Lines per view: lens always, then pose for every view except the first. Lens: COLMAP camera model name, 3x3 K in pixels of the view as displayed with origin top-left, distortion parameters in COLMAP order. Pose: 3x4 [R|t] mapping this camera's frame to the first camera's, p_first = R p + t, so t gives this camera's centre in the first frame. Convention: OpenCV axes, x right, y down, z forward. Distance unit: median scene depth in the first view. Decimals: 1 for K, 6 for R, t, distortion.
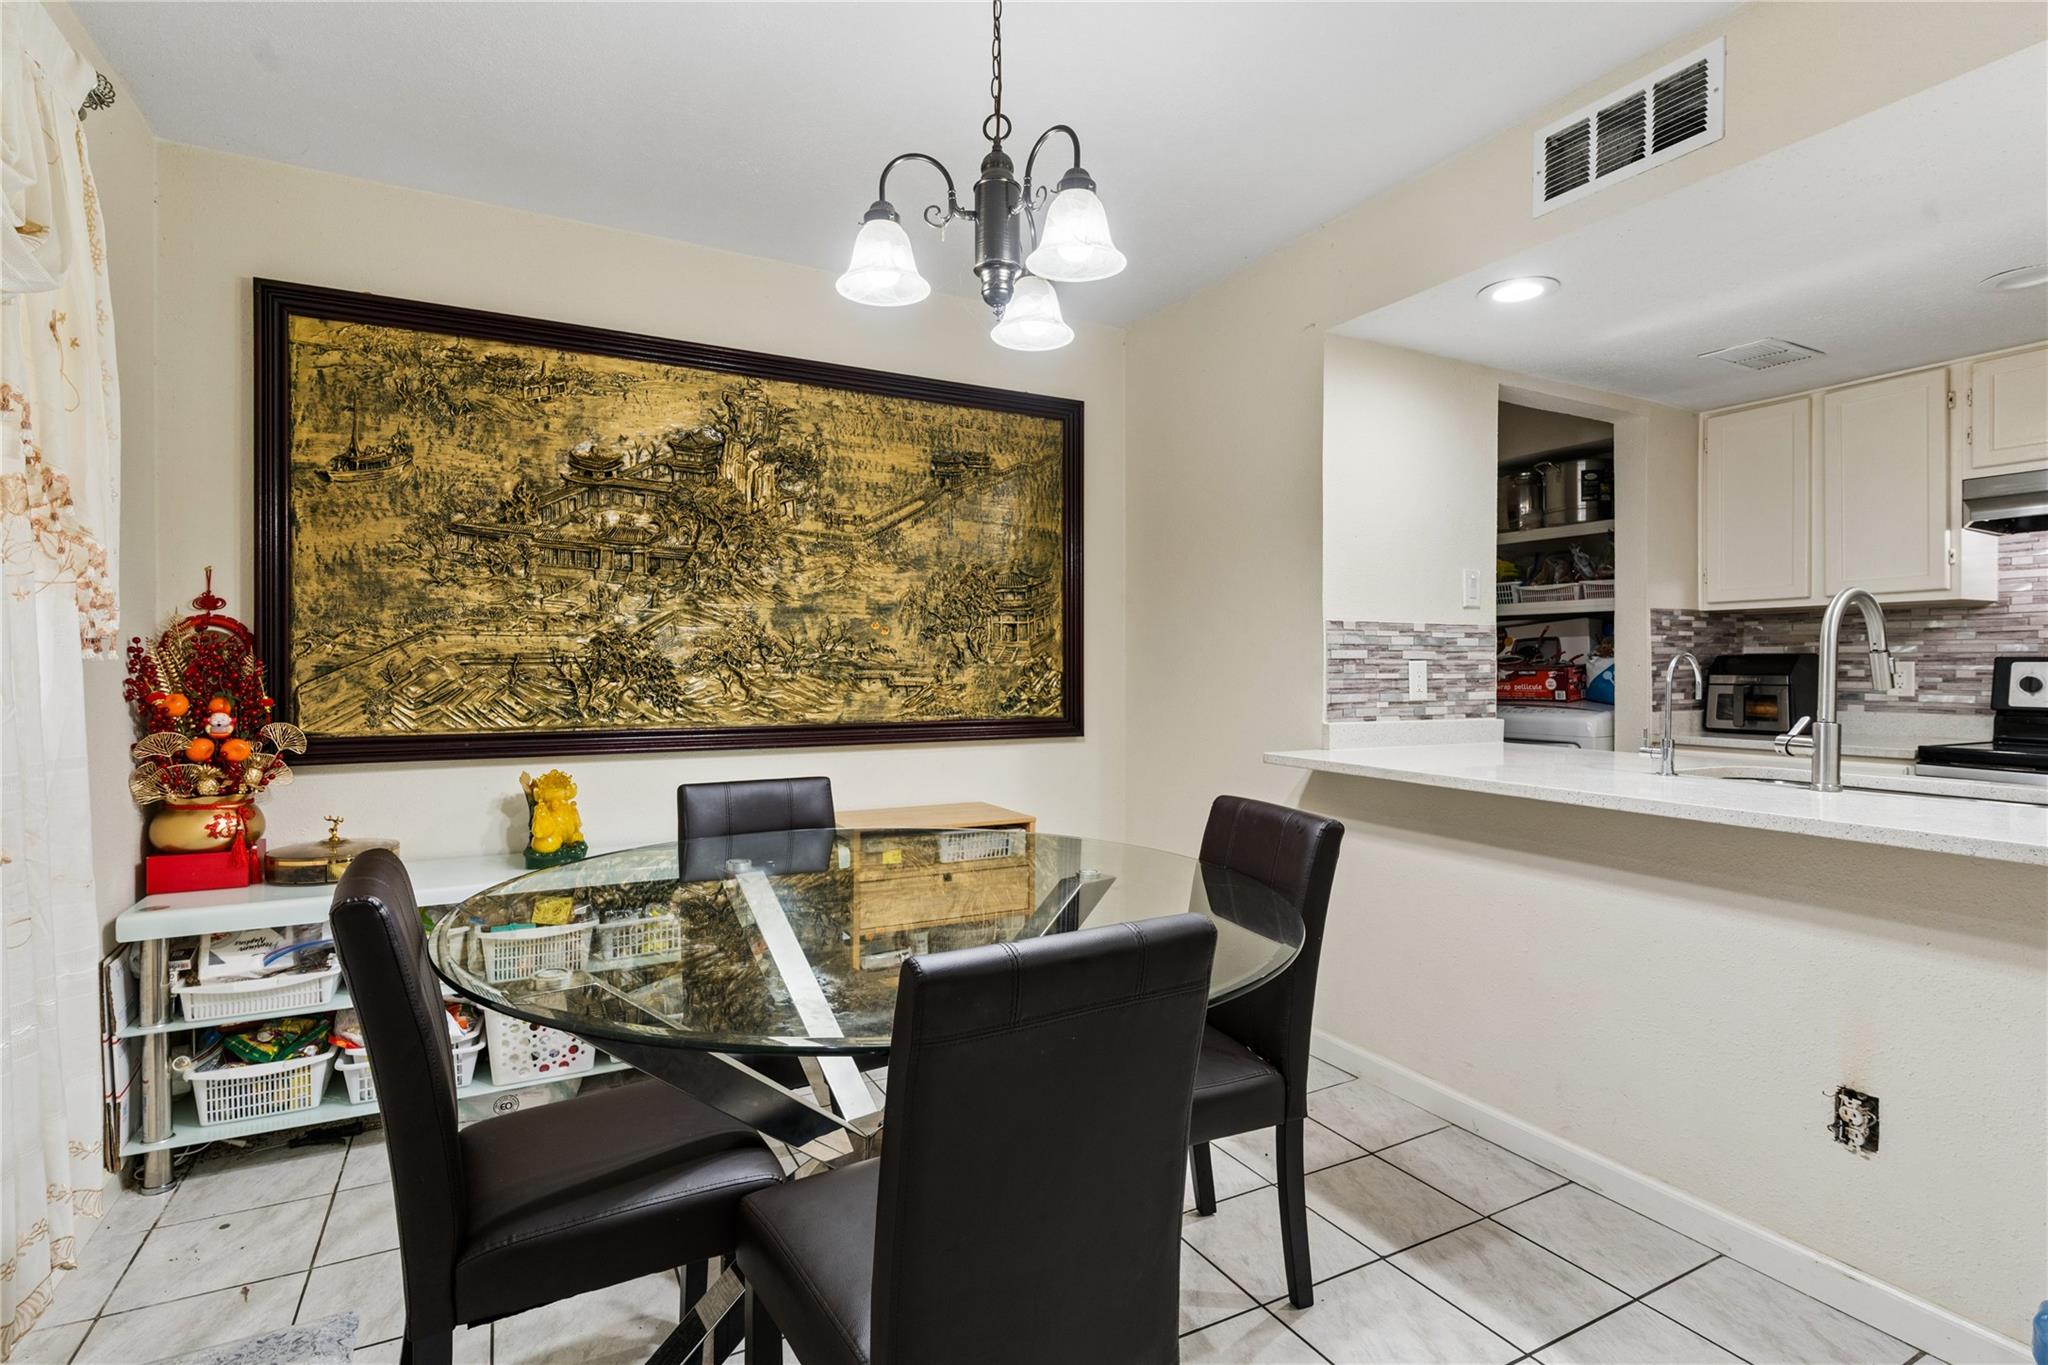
lens RADIAL K [[997.7, 0, 1019.5], [0, 997.7, 669.0], [0, 0, 1]] dist [-0.001425, 0.000479]
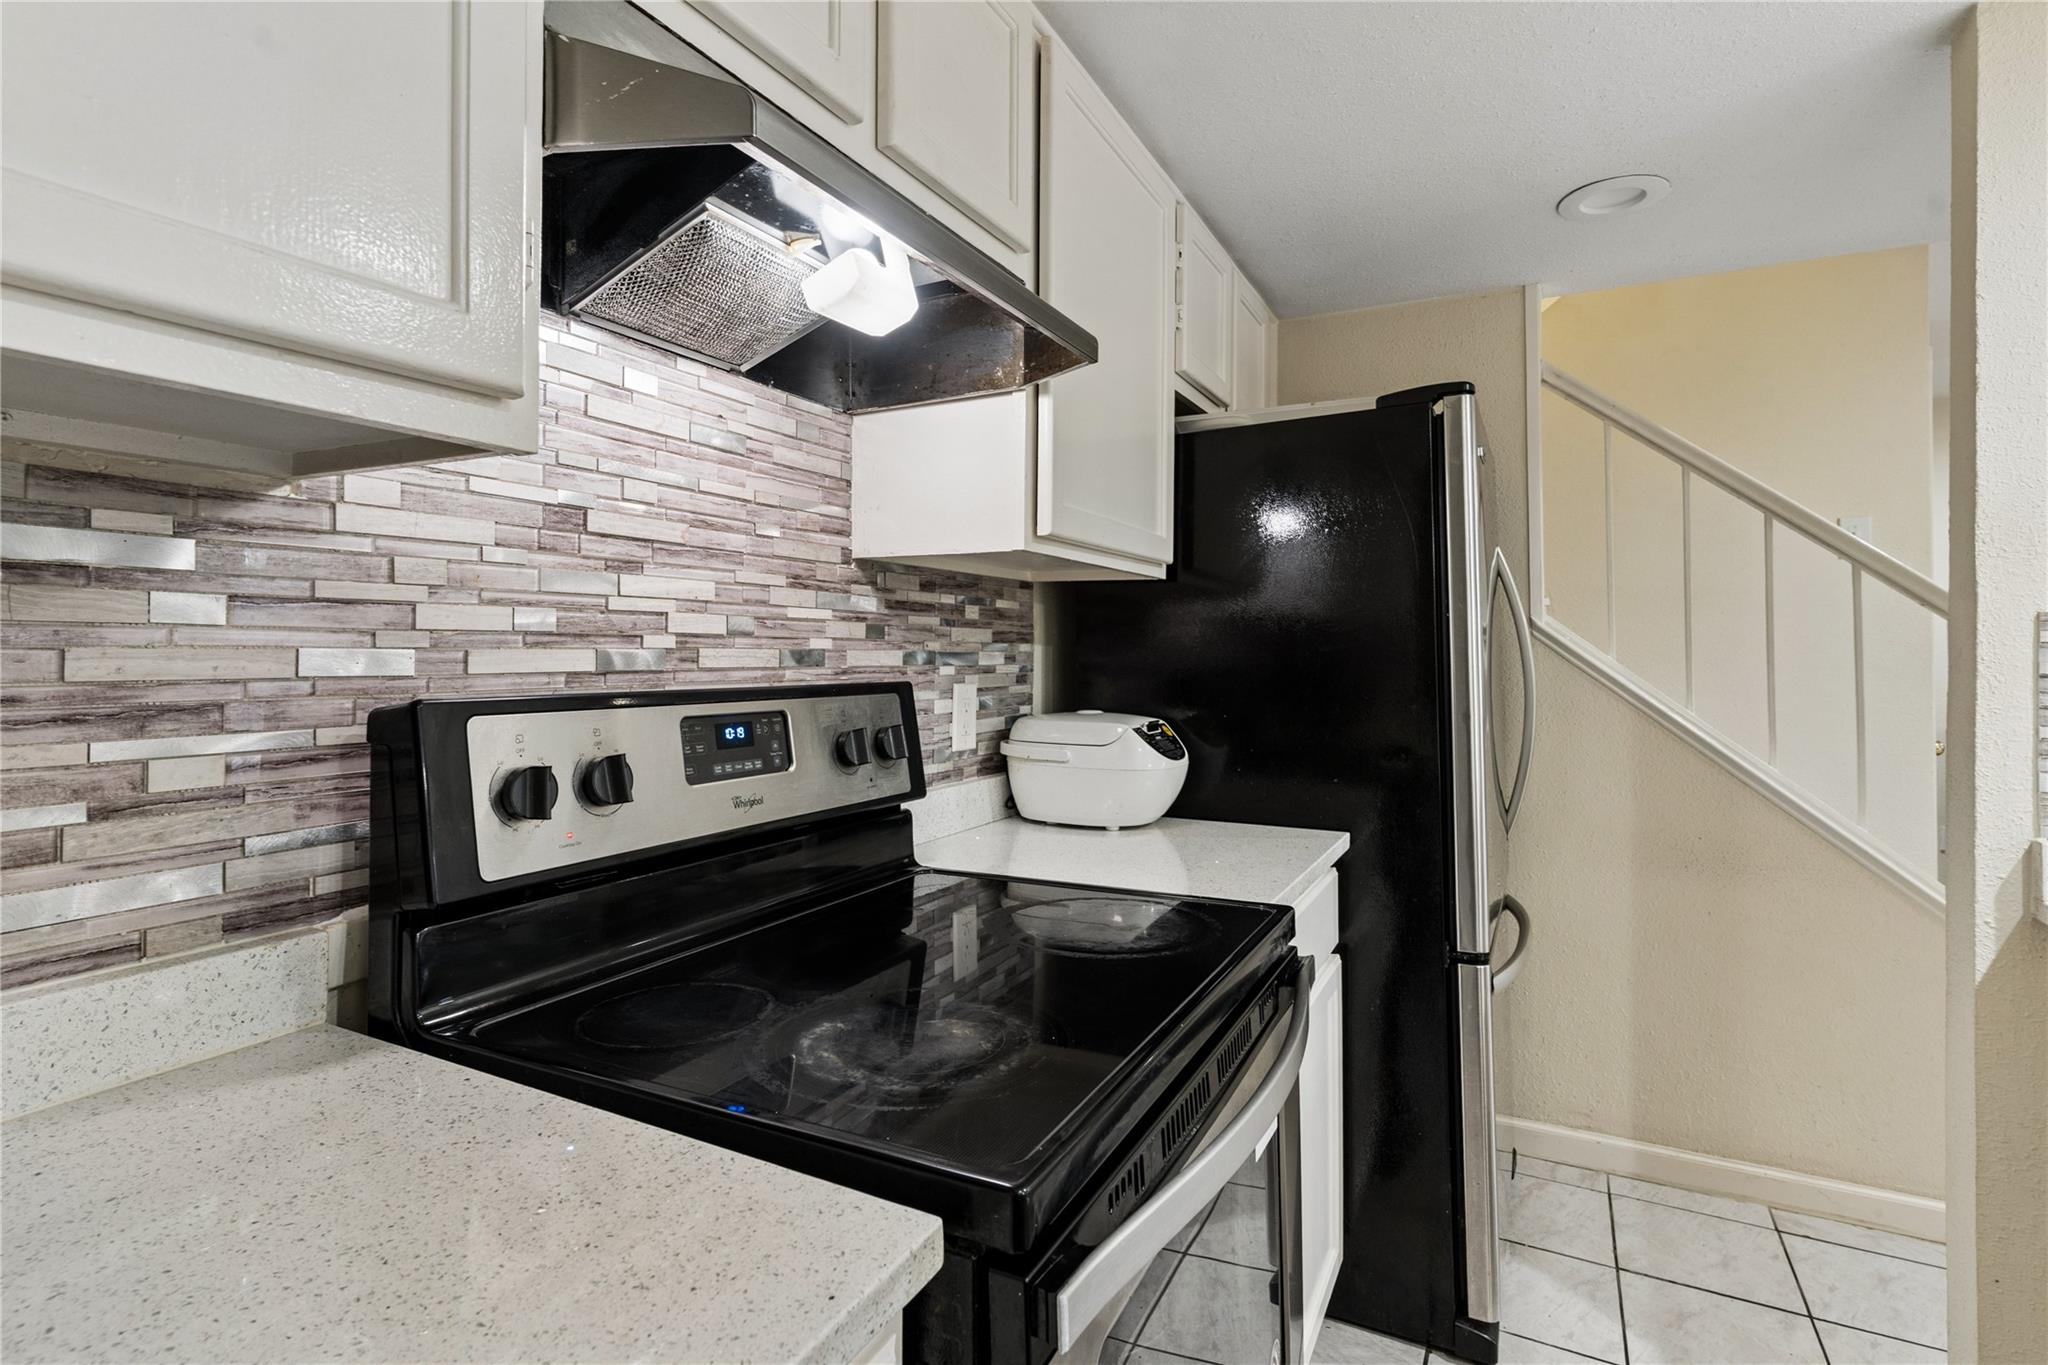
lens RADIAL K [[997.7, 0, 1037.0], [0, 997.7, 638.9], [0, 0, 1]] dist [-0.001425, 0.000479]
pose [[-0.573228, 0.006109, 0.819373, 0.684456], [-0.006650, 0.999905, -0.012107, -0.026469], [-0.819369, -0.012389, -0.573132, 1.028889]]
